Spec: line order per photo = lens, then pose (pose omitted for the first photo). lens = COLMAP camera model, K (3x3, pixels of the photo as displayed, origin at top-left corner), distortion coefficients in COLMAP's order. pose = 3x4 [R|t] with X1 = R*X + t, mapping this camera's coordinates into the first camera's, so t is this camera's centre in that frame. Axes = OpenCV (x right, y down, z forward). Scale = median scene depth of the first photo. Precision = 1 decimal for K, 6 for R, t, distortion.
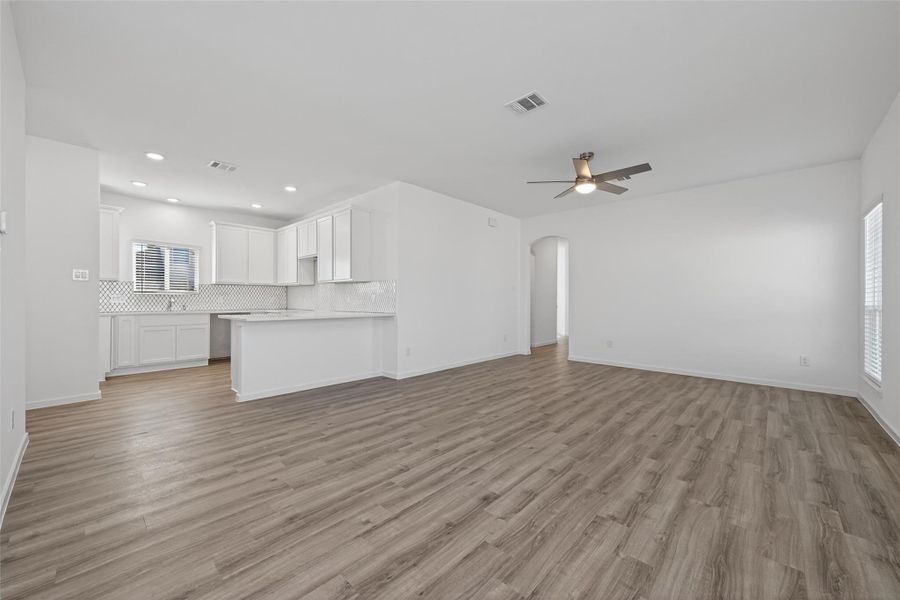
lens RADIAL K [[362.3, 0, 455.1], [0, 362.3, 301.5], [0, 0, 1]] dist [0.013264, -0.000001]
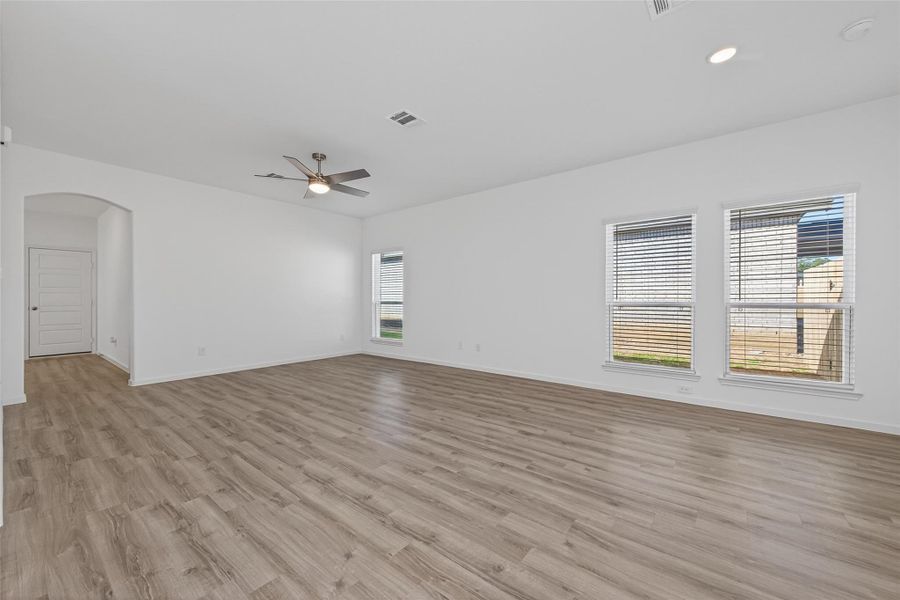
lens RADIAL K [[362.3, 0, 455.1], [0, 362.3, 301.5], [0, 0, 1]] dist [0.013264, -0.000001]
pose [[-0.110161, -0.010585, 0.993857, -1.114991], [0.004433, 0.999928, 0.011141, -0.003270], [-0.993904, 0.005633, -0.110106, 1.221396]]
